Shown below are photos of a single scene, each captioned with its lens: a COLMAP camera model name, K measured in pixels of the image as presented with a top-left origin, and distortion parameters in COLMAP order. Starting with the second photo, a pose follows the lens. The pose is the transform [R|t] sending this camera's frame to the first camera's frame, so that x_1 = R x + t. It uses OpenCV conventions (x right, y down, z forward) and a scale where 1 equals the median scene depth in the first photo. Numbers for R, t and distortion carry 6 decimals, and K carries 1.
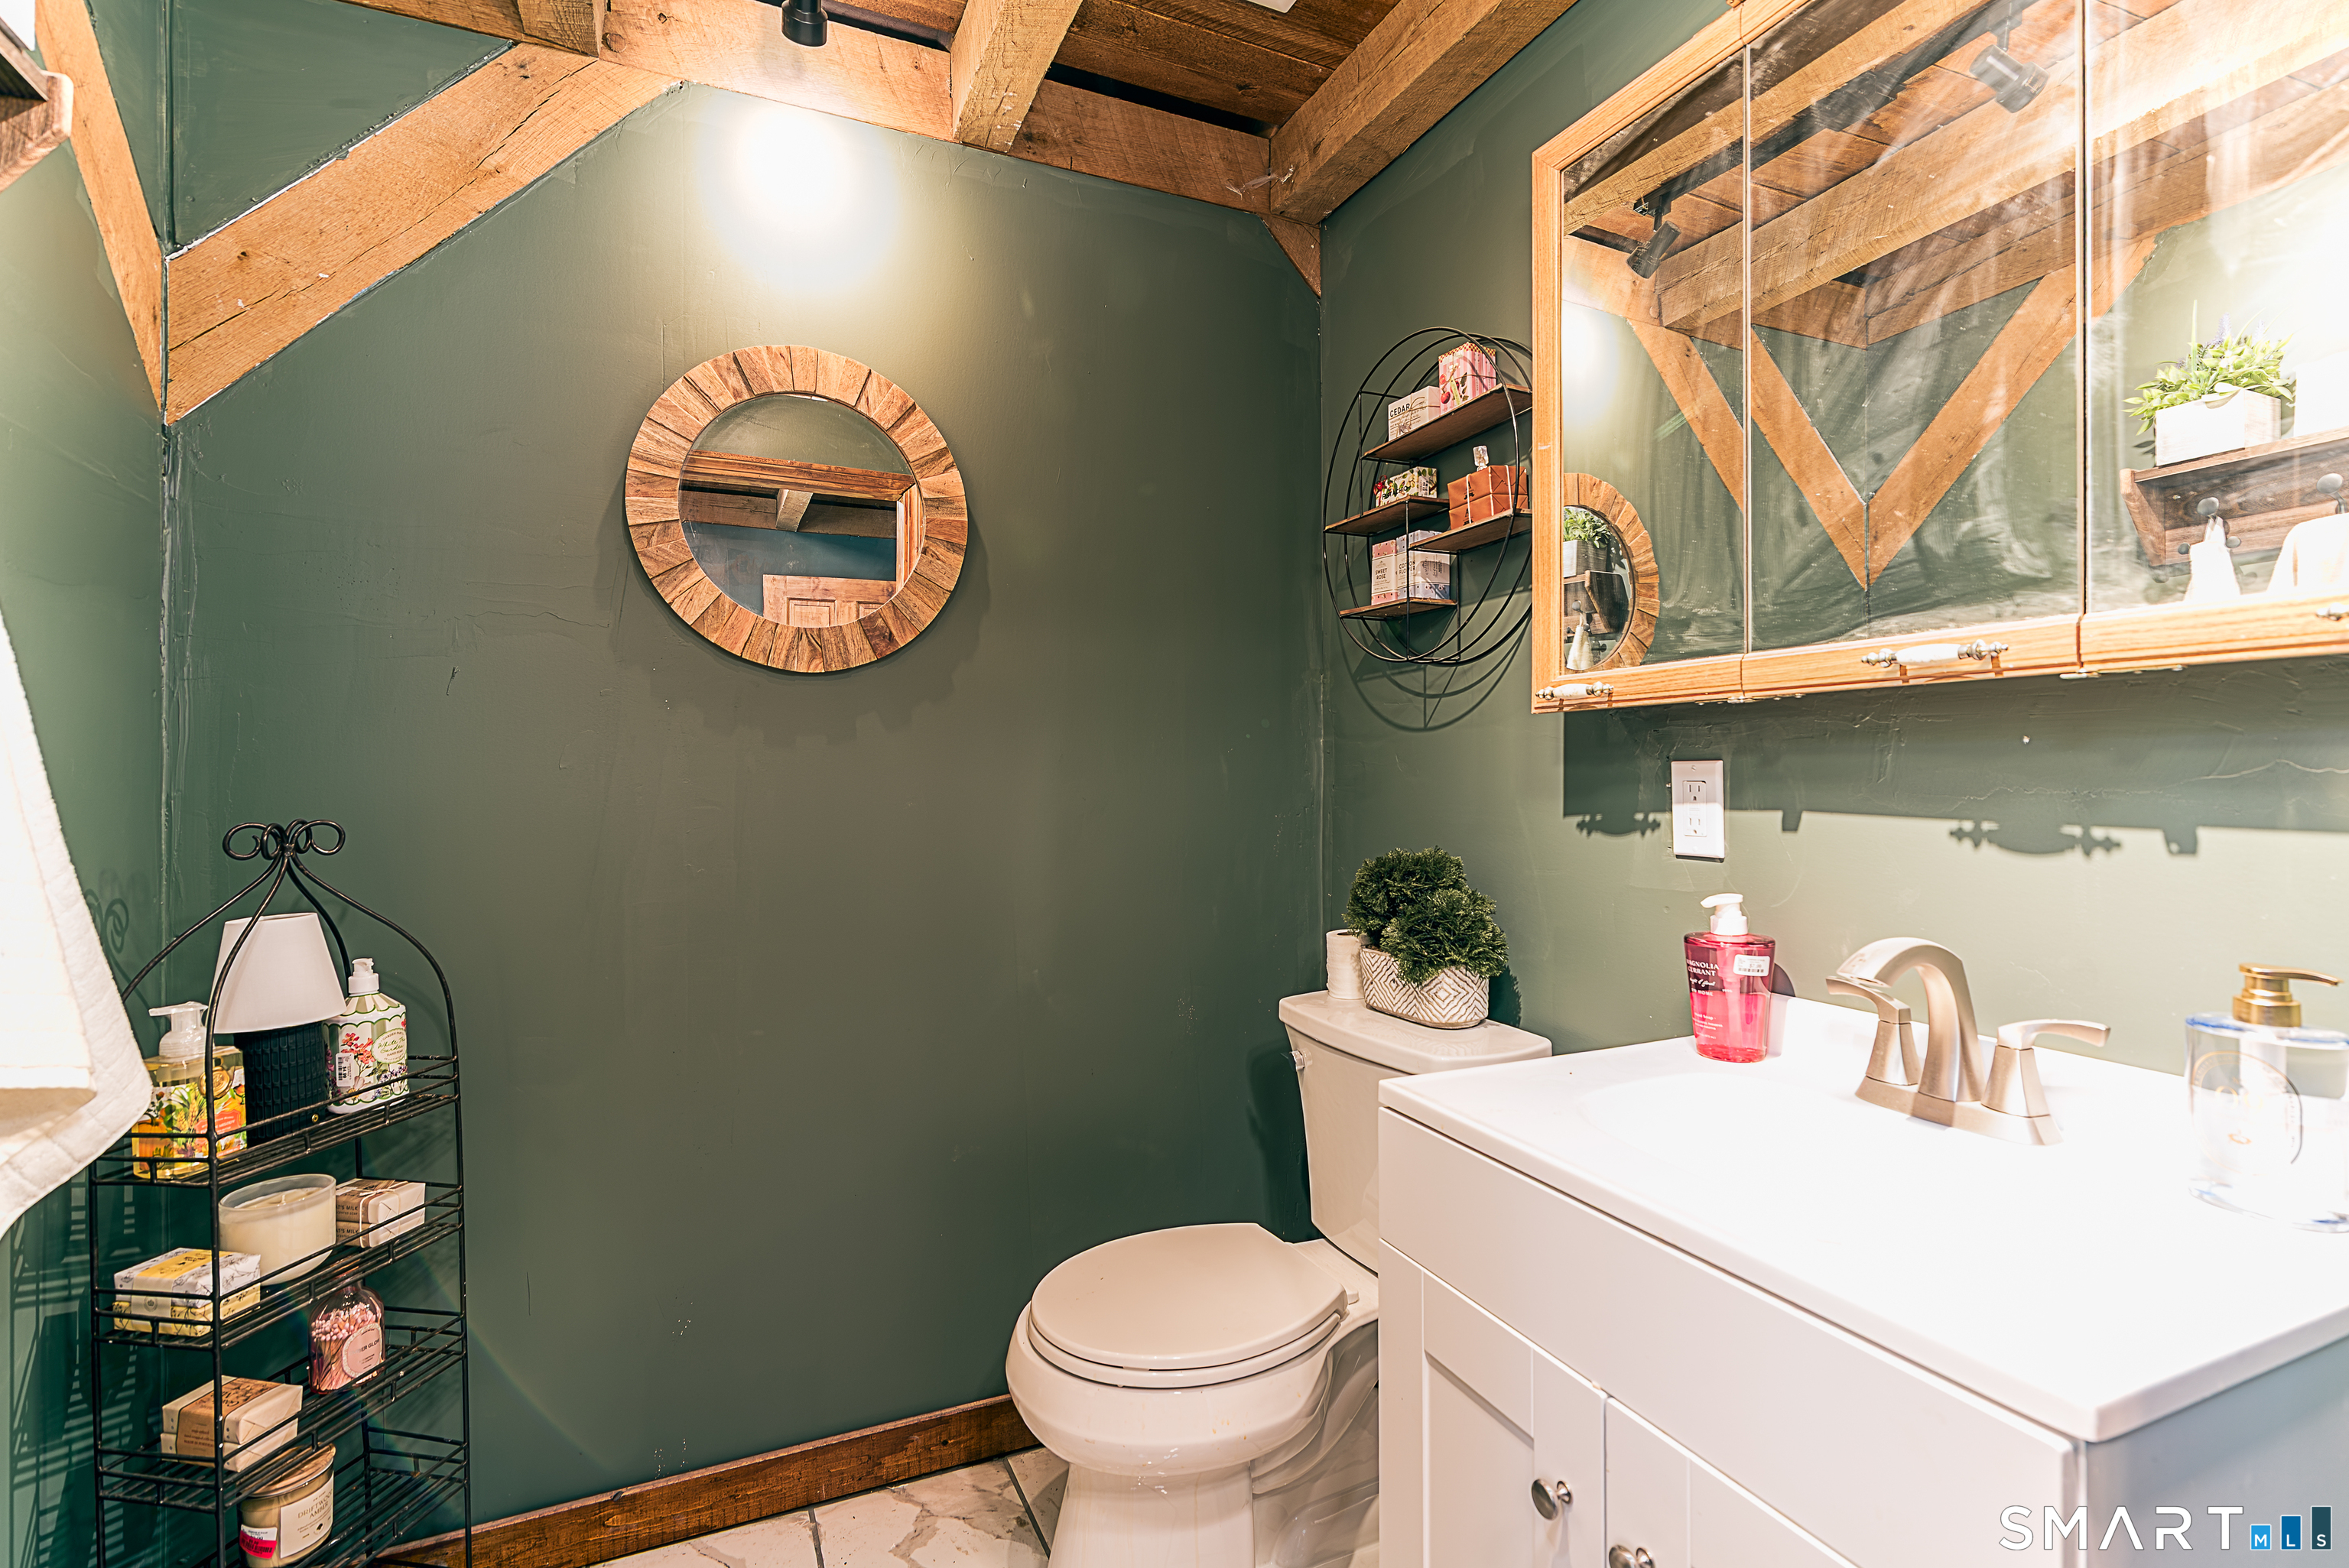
lens RADIAL K [[1084.4, 0, 1171.3], [0, 1084.4, 775.9], [0, 0, 1]] dist [0.005844, 0.000352]
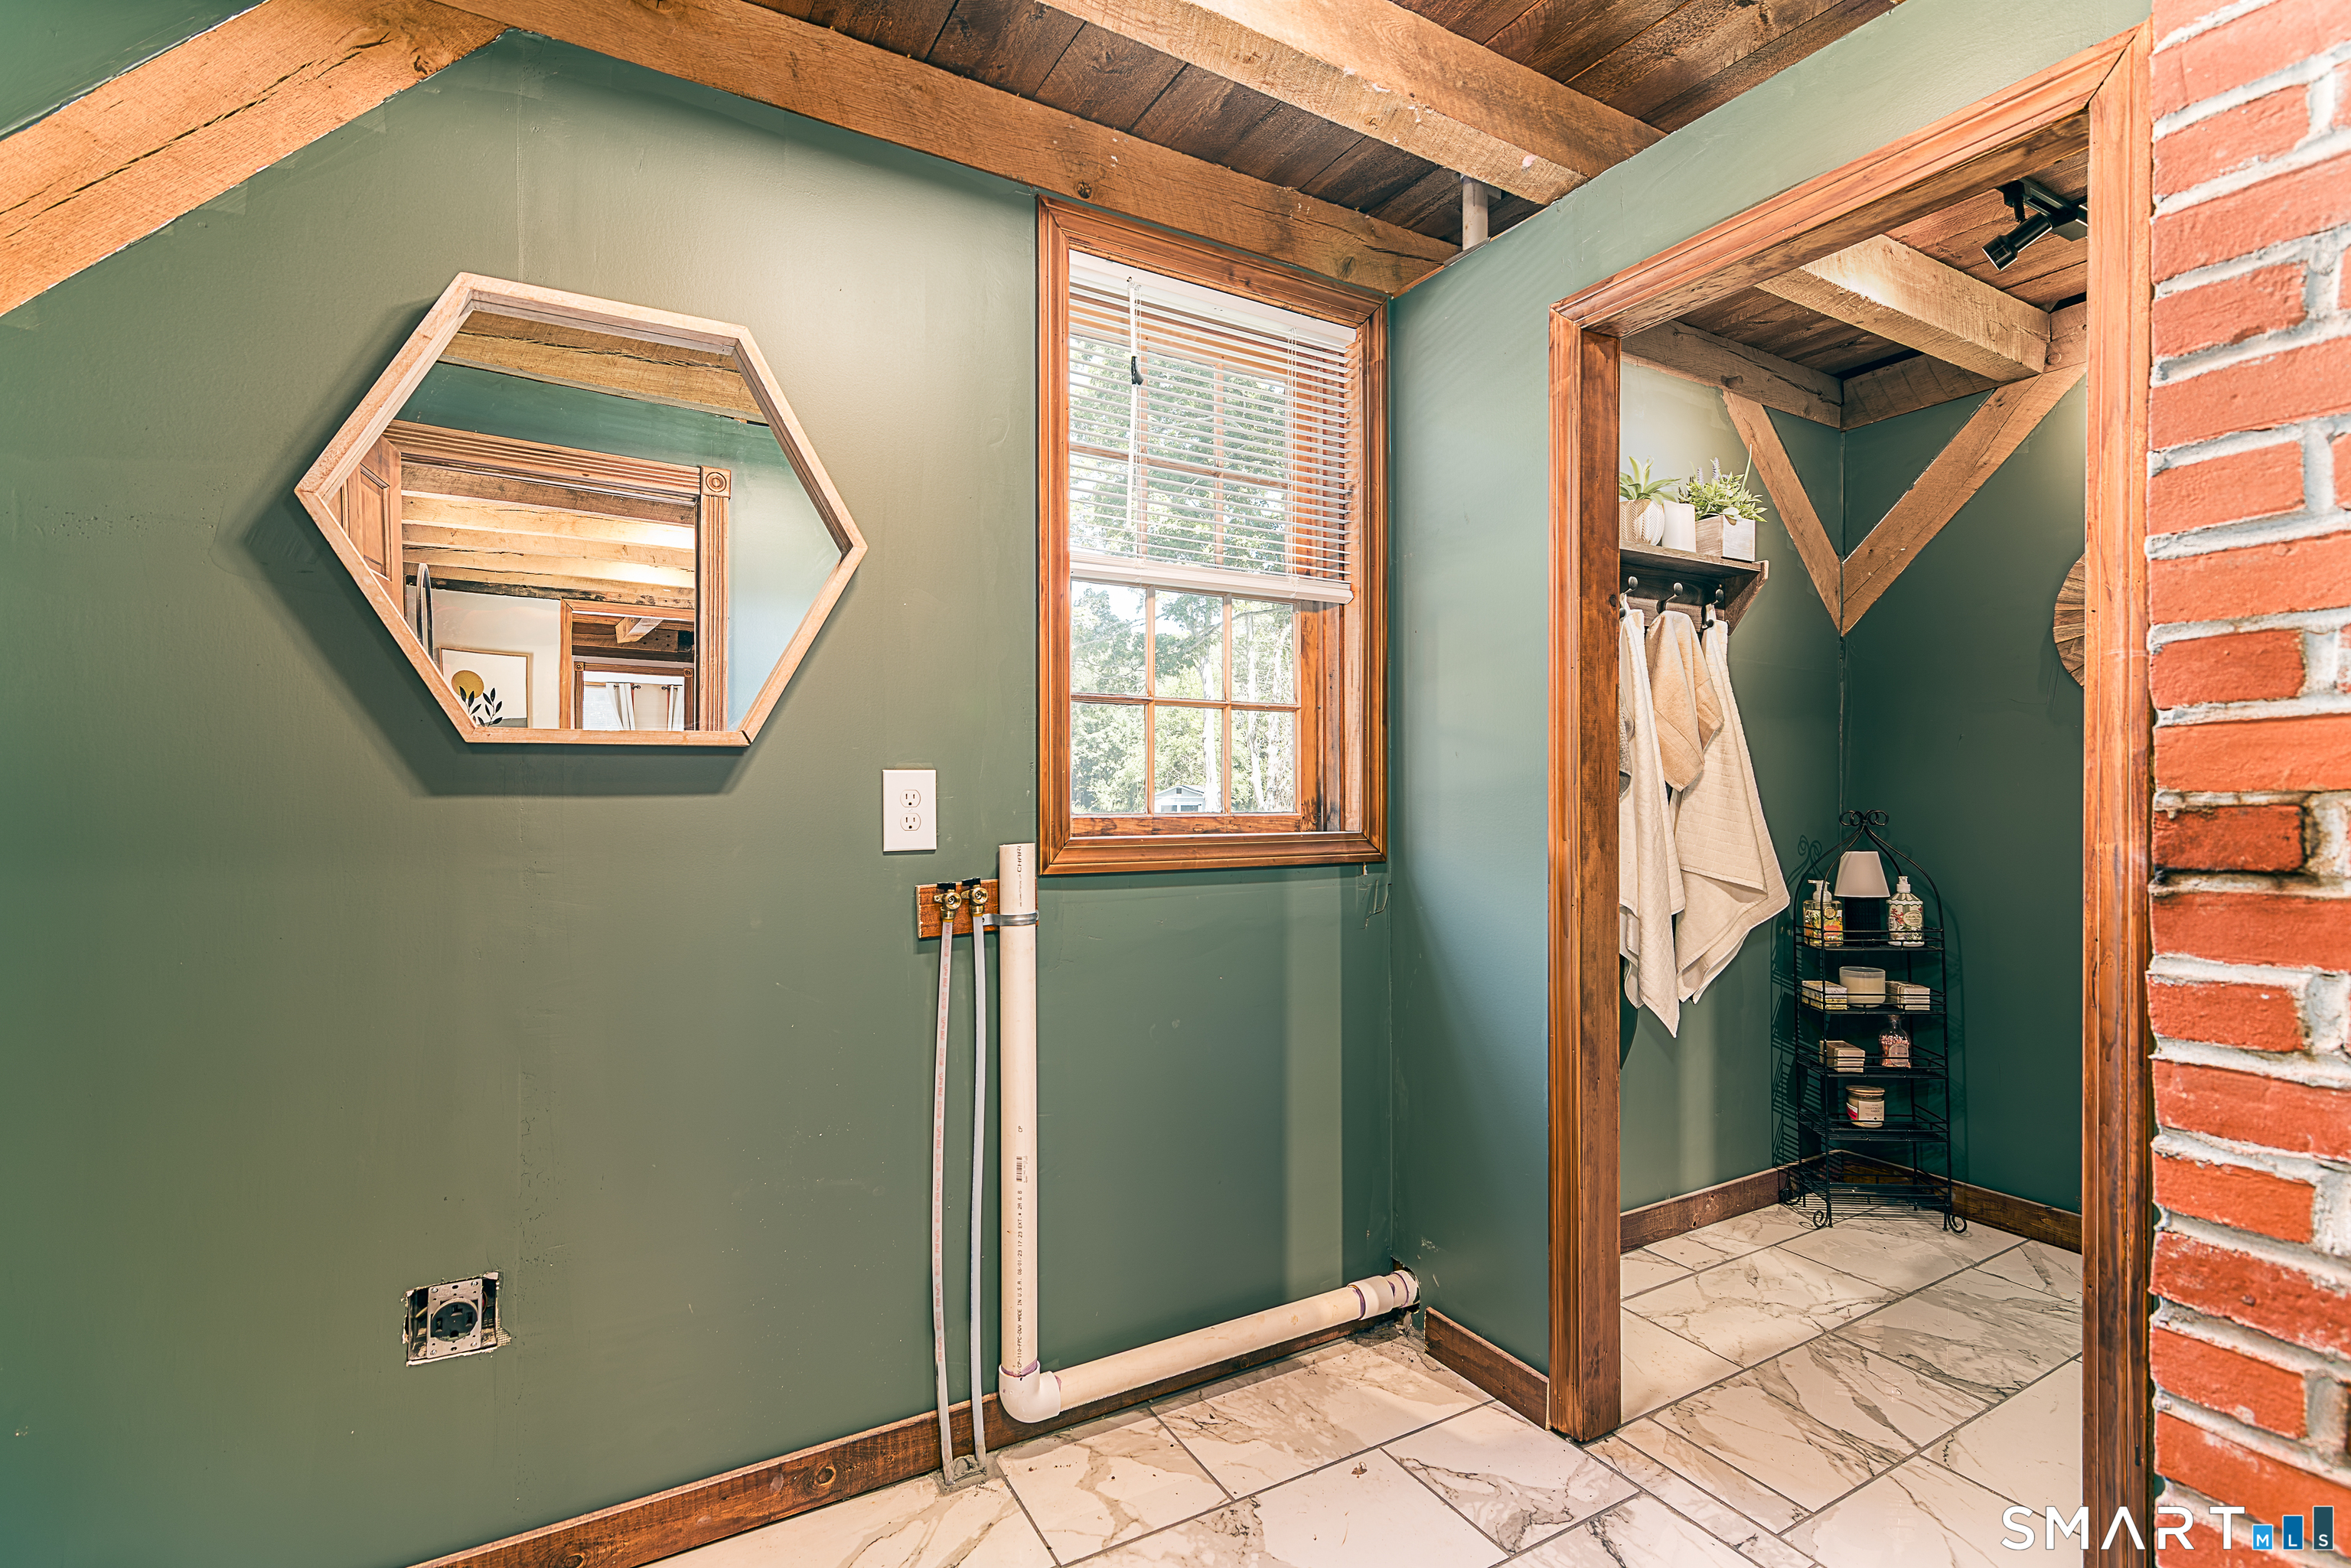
lens RADIAL K [[1085.4, 0, 1176.2], [0, 1085.4, 787.2], [0, 0, 1]] dist [0.005844, 0.000352]
pose [[0.106485, -0.002106, -0.994312, 1.273342], [0.002619, 0.999995, -0.001837, -0.007239], [0.994311, -0.002408, 0.106490, -0.668673]]
